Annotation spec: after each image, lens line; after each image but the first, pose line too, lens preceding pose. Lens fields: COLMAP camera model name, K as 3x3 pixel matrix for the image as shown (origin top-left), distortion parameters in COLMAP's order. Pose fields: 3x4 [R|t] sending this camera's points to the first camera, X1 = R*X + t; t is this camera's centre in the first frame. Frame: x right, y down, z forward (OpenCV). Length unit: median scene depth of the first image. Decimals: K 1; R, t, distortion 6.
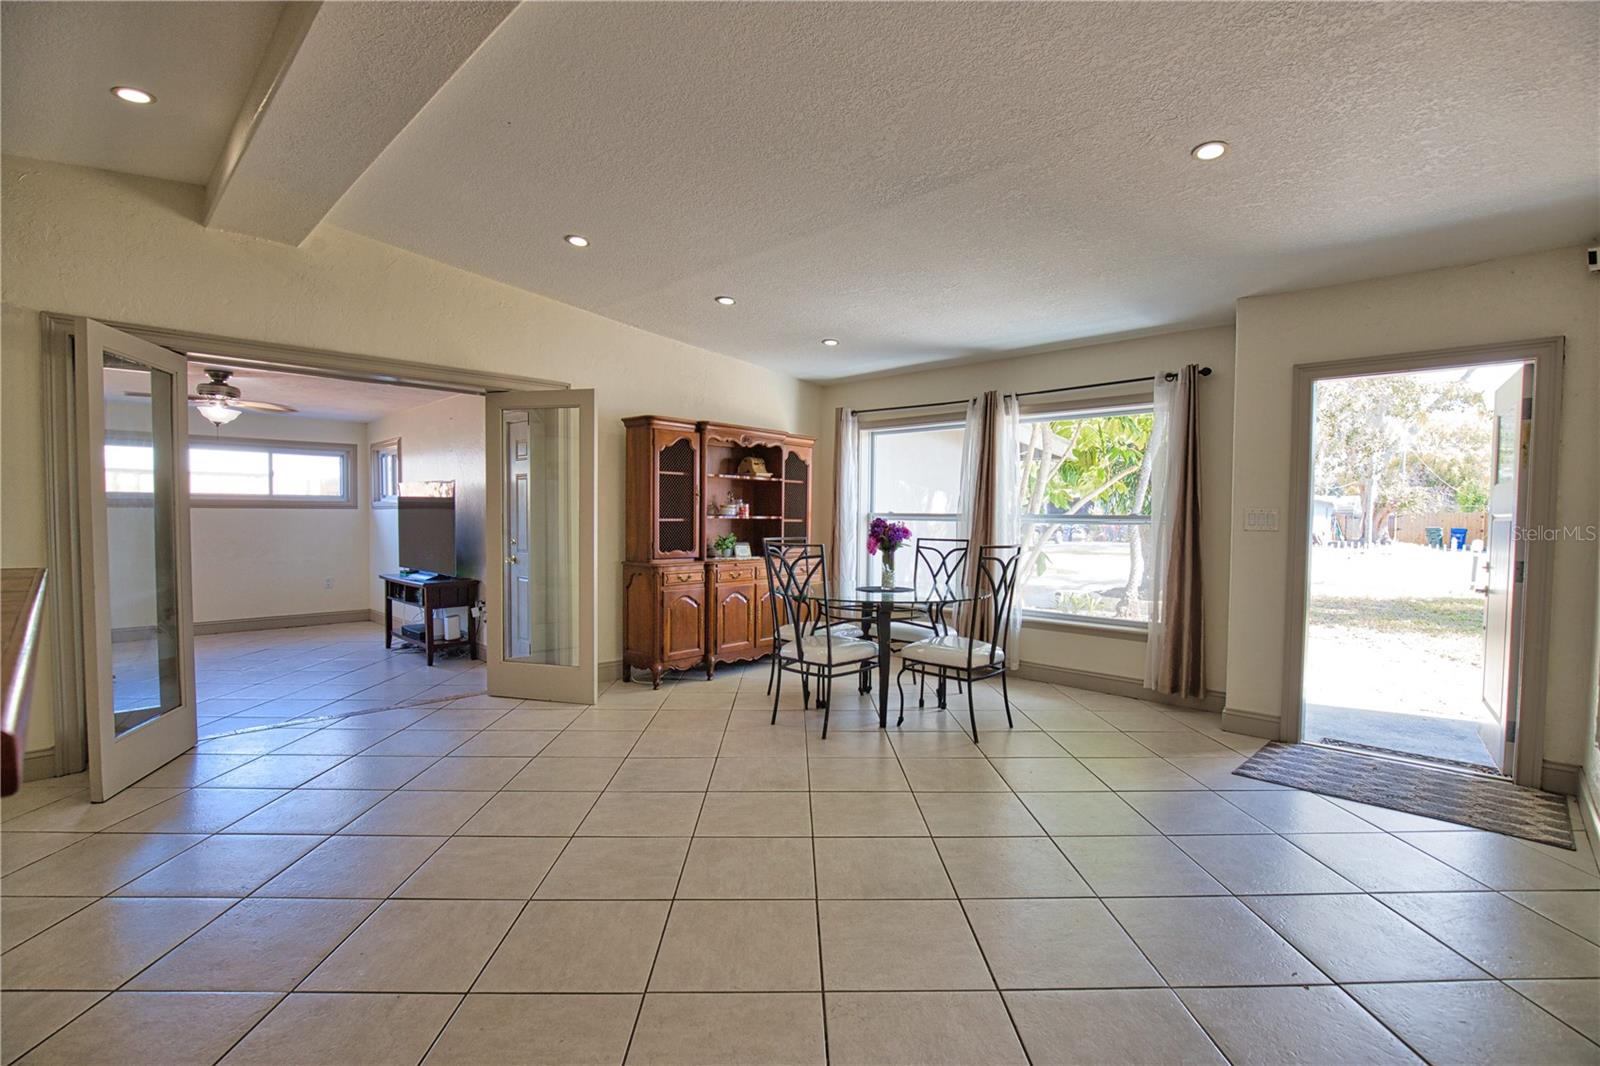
lens RADIAL K [[726.7, 0, 807.4], [0, 726.7, 545.3], [0, 0, 1]] dist [-0.040514, 0.007997]
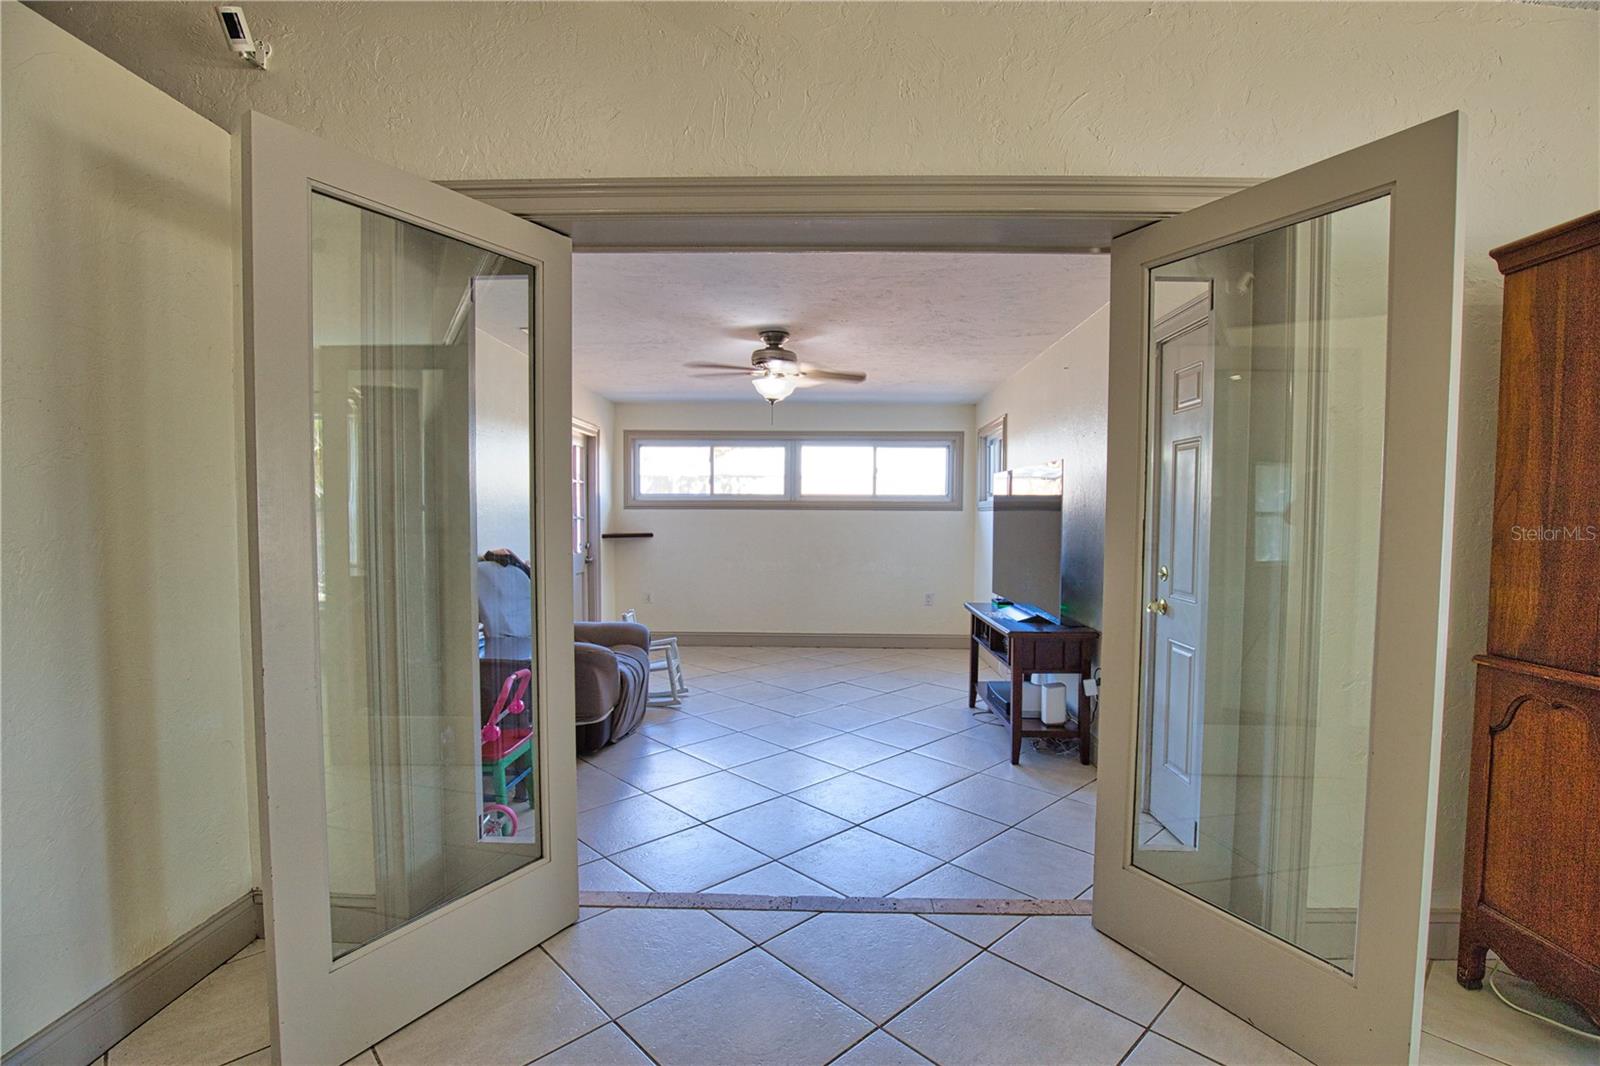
lens RADIAL K [[726.7, 0, 807.4], [0, 726.7, 545.3], [0, 0, 1]] dist [-0.040514, 0.007997]
pose [[0.667715, 0.029309, -0.743840, -0.213317], [-0.033093, 0.999405, 0.009673, -0.022494], [0.743681, 0.018157, 0.668288, 0.510497]]
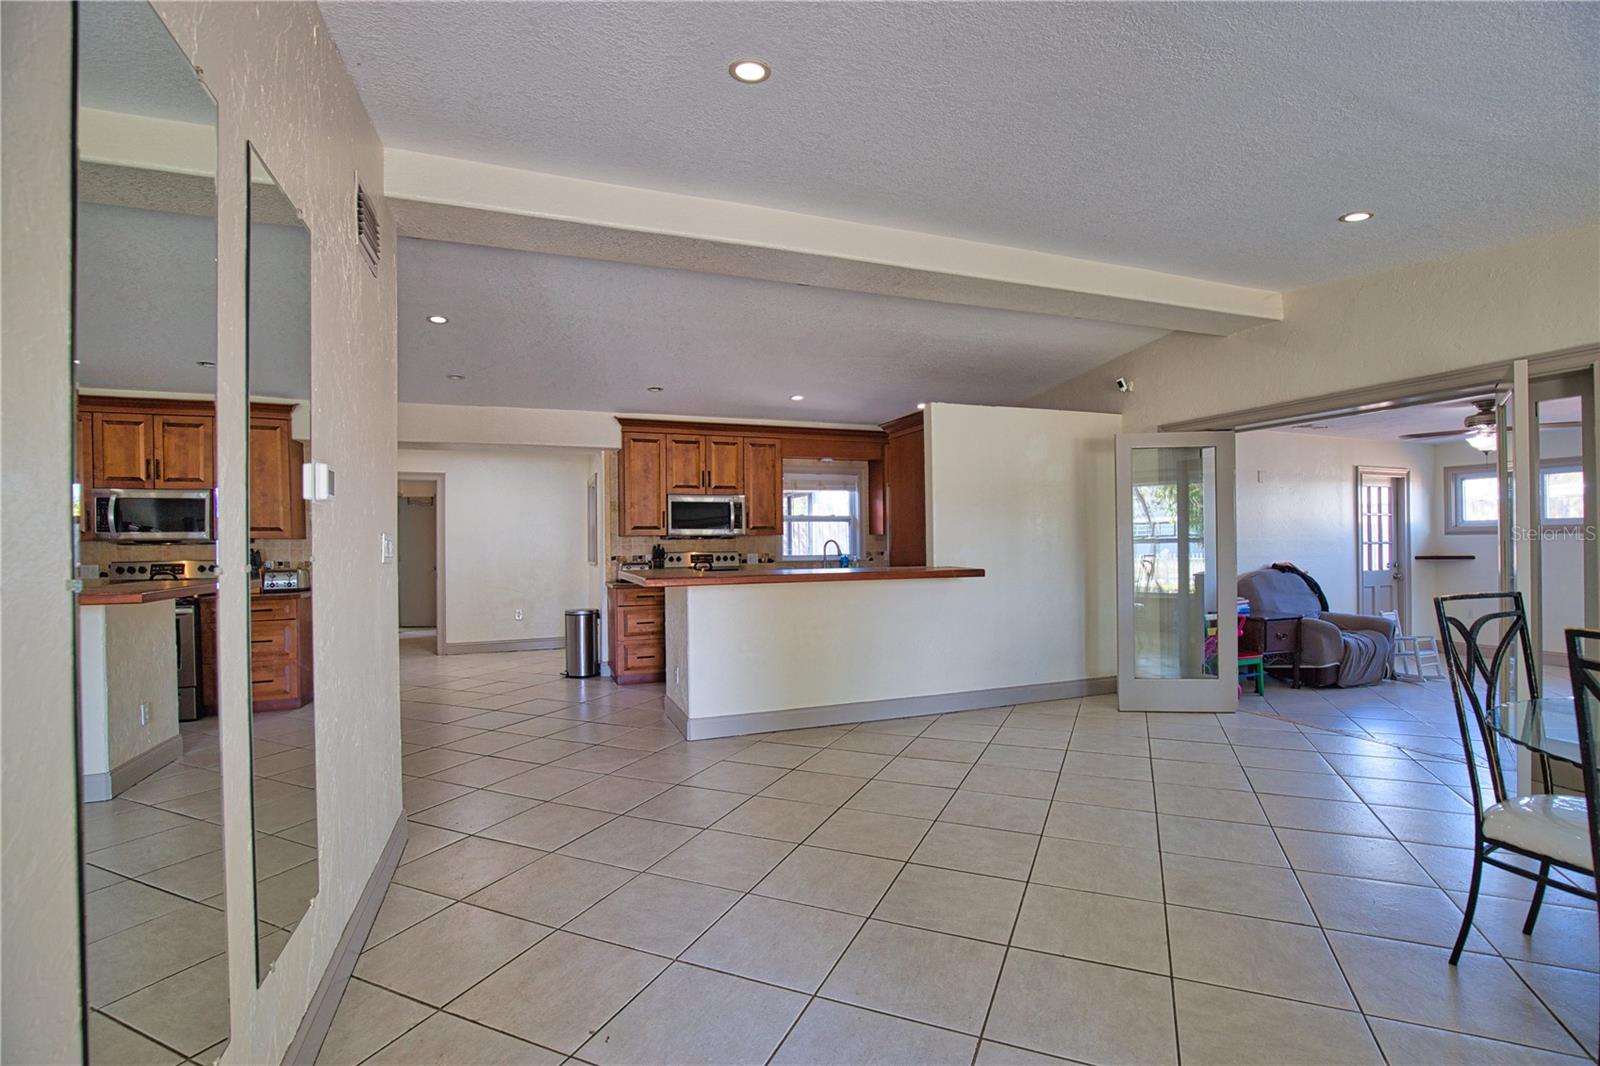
lens RADIAL K [[726.7, 0, 807.4], [0, 726.7, 545.3], [0, 0, 1]] dist [-0.040514, 0.007997]
pose [[-0.433823, 0.000258, -0.900998, 0.515656], [-0.033361, 0.999310, 0.016350, -0.022461], [0.900380, 0.037151, -0.433515, 0.579483]]
